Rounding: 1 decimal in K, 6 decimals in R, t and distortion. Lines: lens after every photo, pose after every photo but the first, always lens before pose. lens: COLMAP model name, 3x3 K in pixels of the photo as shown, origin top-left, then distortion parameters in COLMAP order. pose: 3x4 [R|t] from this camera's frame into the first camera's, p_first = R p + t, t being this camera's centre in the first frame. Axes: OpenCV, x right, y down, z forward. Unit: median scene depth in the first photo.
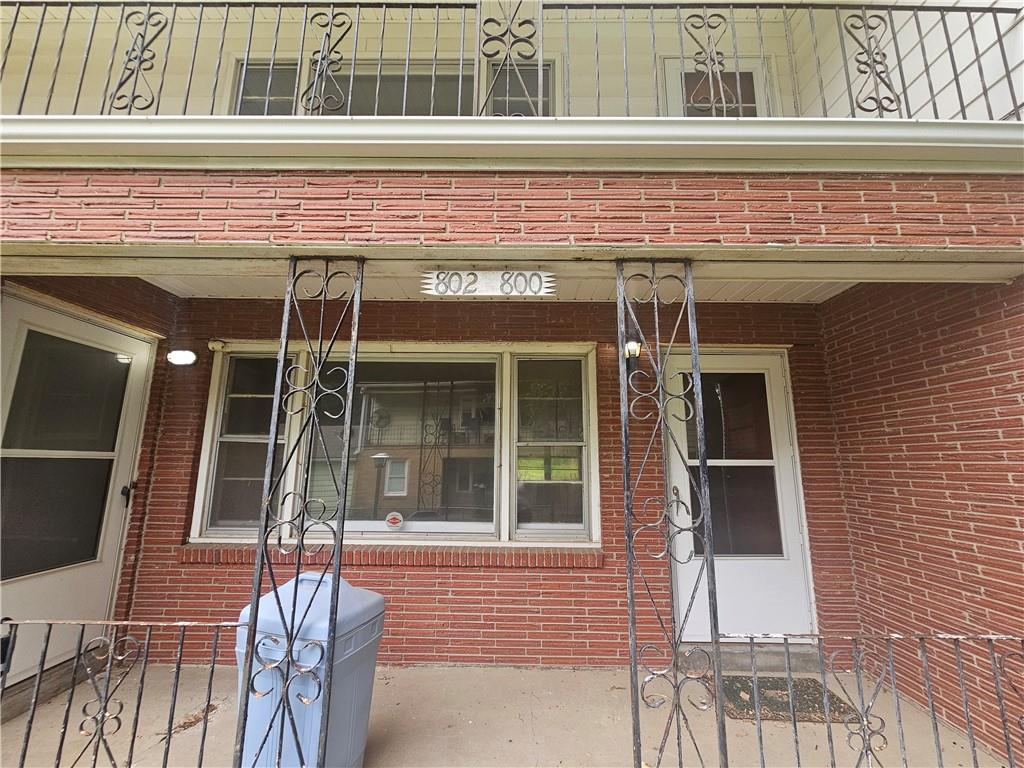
lens RADIAL K [[416.9, 0, 510.1], [0, 416.9, 388.5], [0, 0, 1]] dist [0.002109, 0.000441]
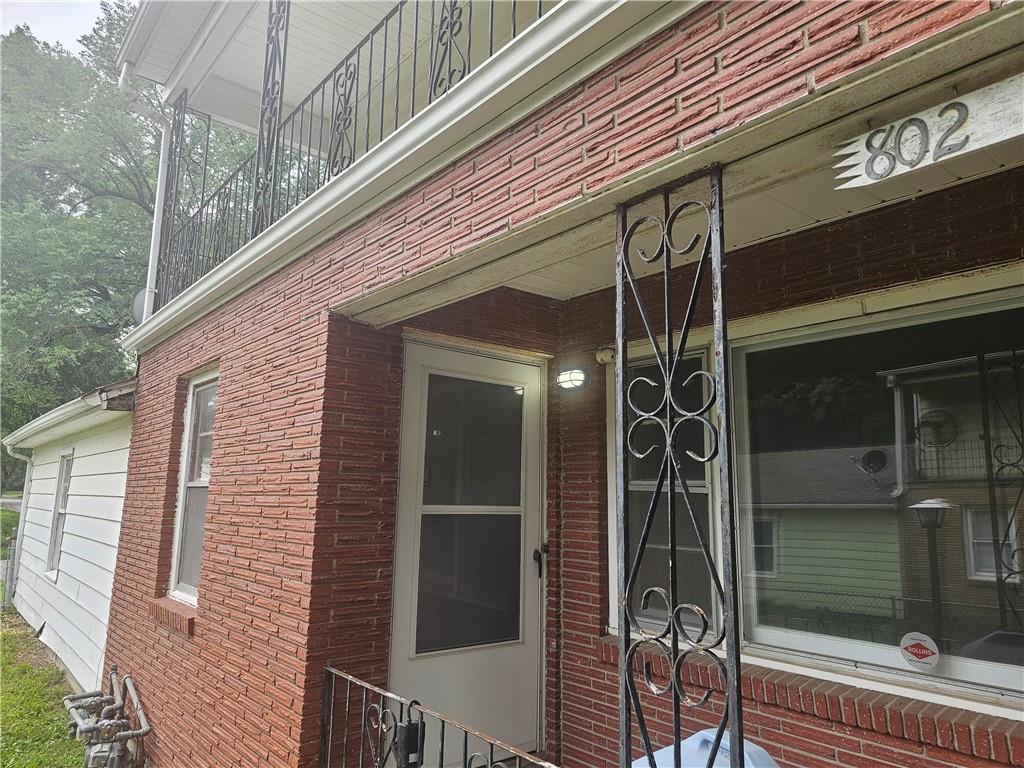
lens RADIAL K [[686.7, 0, 514.9], [0, 686.7, 380.3], [0, 0, 1]] dist [0.052523, -0.030512]
pose [[0.650943, -0.131225, -0.747698, 0.114846], [0.125789, 0.989975, -0.064234, -0.009172], [0.748632, -0.052240, 0.660924, 0.183028]]
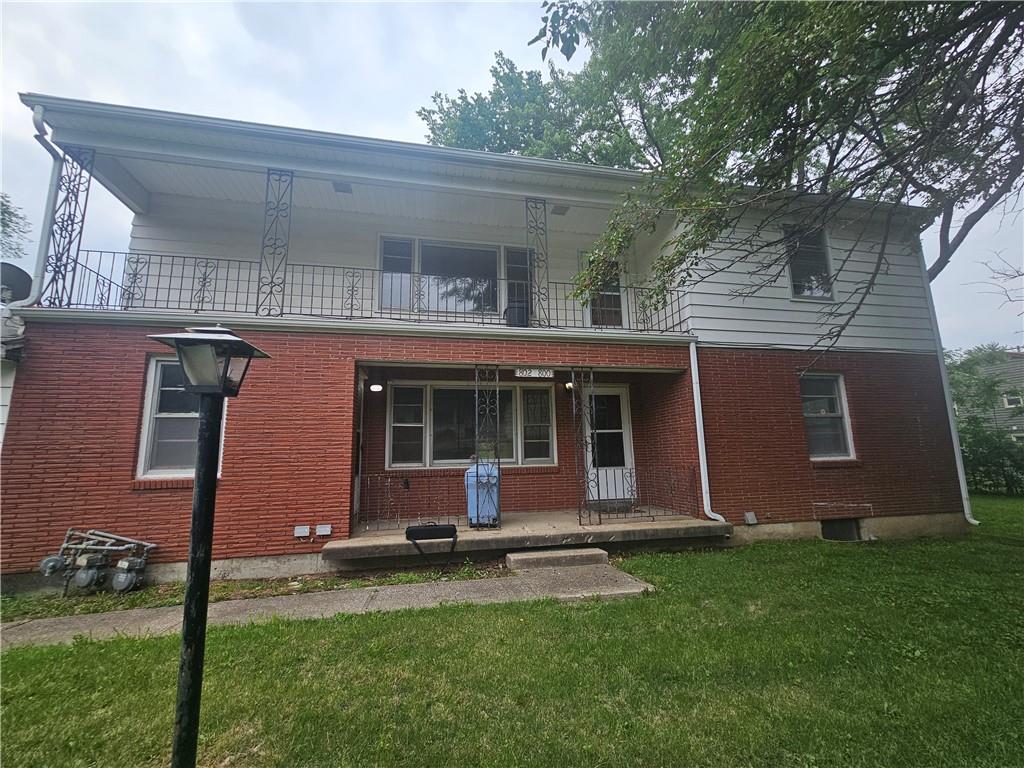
lens RADIAL K [[416.9, 0, 513.5], [0, 416.9, 383.8], [0, 0, 1]] dist [0.002109, 0.000441]
pose [[0.975606, 0.006253, 0.219441, -0.940122], [-0.005703, 0.999979, -0.003140, -0.157546], [-0.219456, 0.001812, 0.975621, -2.188466]]
